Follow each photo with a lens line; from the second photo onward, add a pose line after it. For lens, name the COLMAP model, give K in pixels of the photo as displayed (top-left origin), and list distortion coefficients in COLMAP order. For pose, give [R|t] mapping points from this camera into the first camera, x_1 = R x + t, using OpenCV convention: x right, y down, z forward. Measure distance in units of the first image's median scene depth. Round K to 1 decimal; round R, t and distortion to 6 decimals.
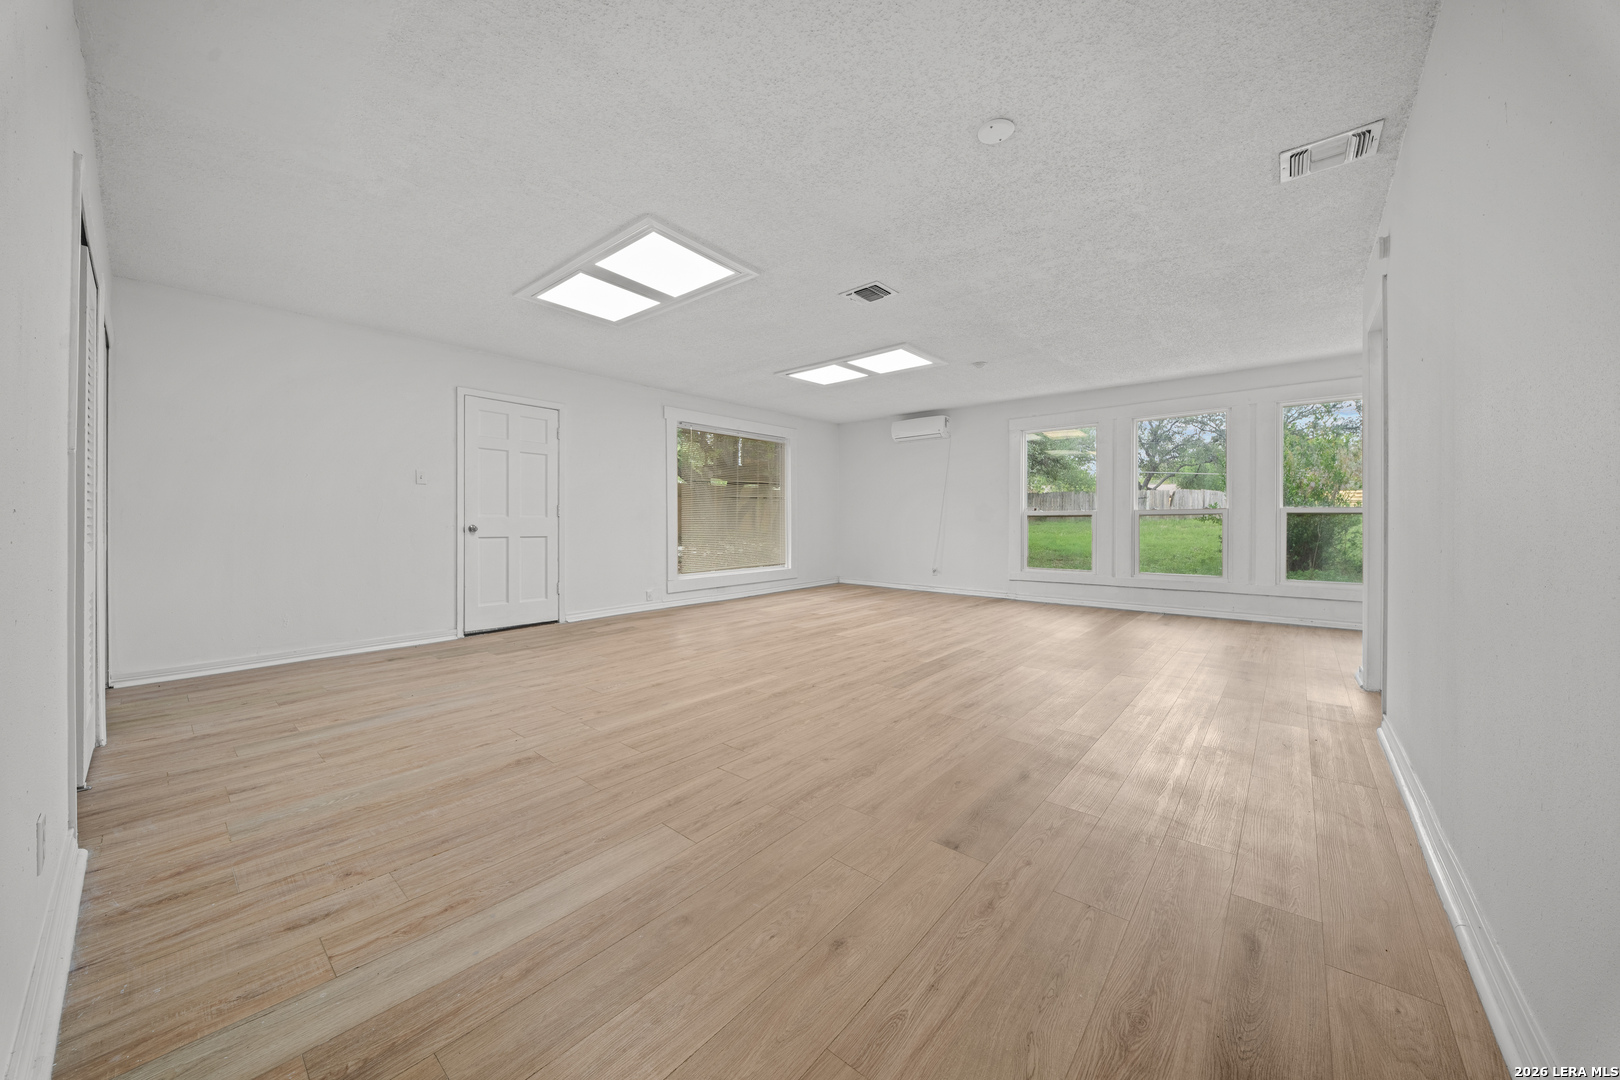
lens RADIAL K [[560.2, 0, 834.4], [0, 560.2, 529.8], [0, 0, 1]] dist [-0.001841, -0.001307]
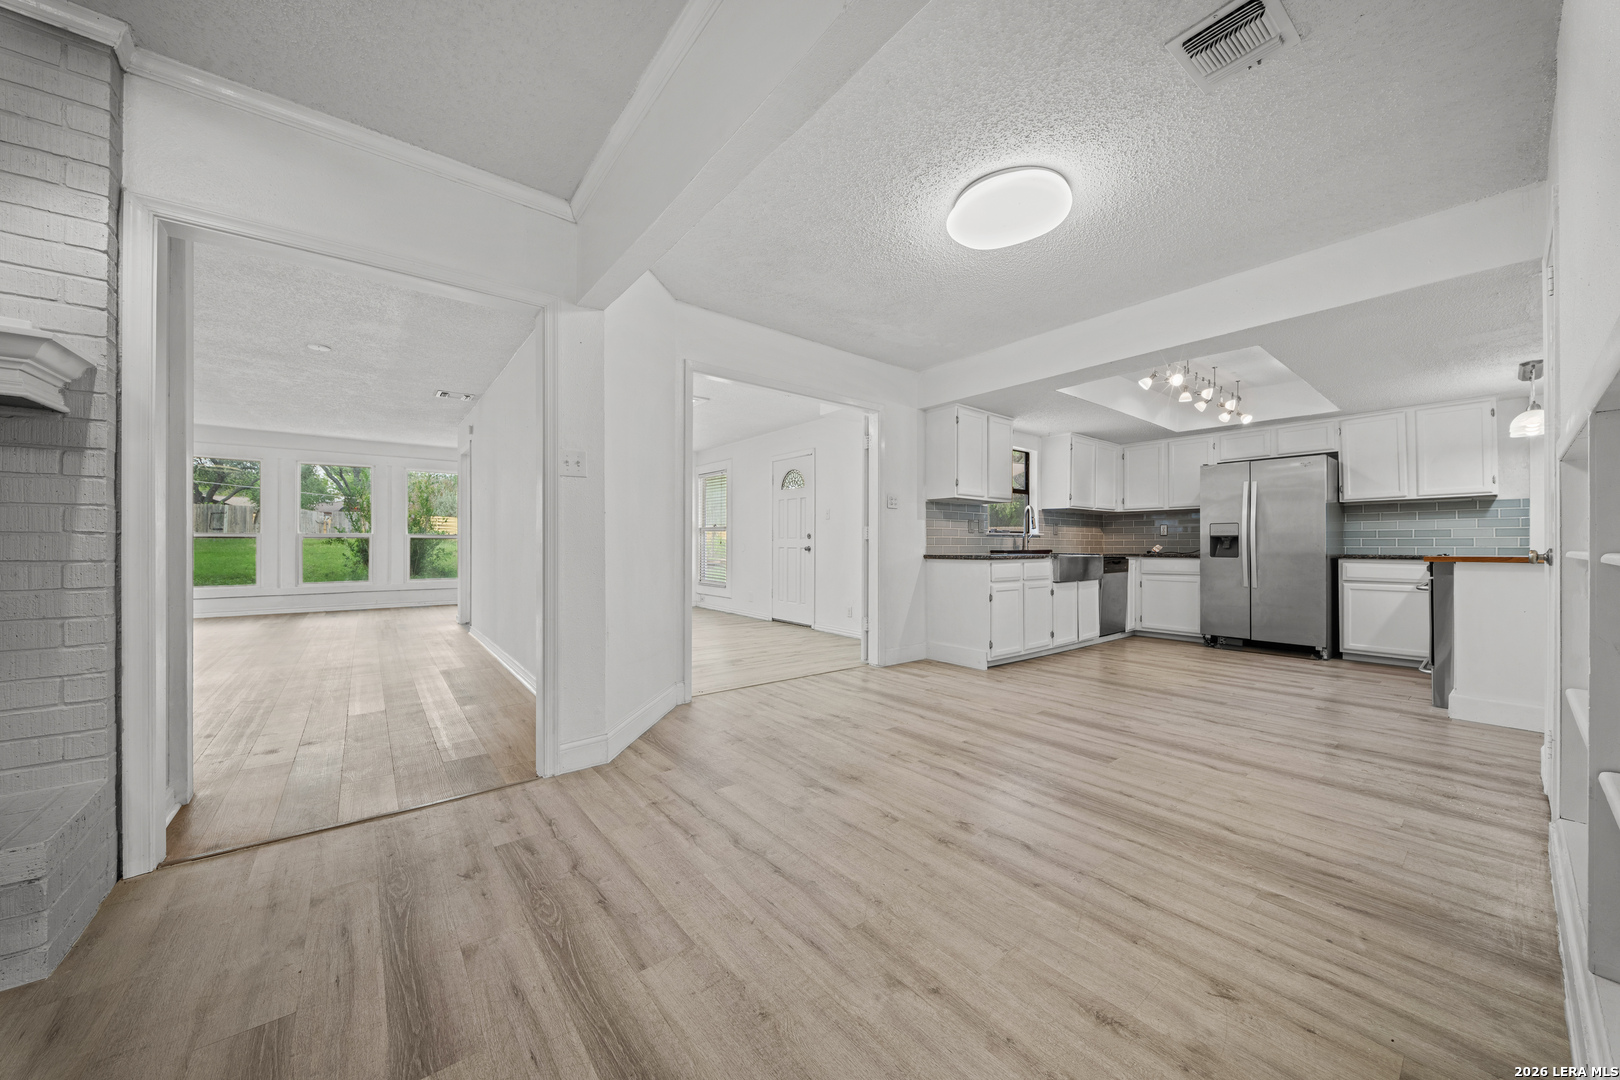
lens RADIAL K [[560.2, 0, 804.2], [0, 560.2, 541.5], [0, 0, 1]] dist [-0.001841, -0.001307]
pose [[0.211466, 0.004365, 0.977376, -0.474208], [0.006267, 0.999963, -0.005822, -0.003306], [-0.977365, 0.007356, 0.211431, -0.403735]]
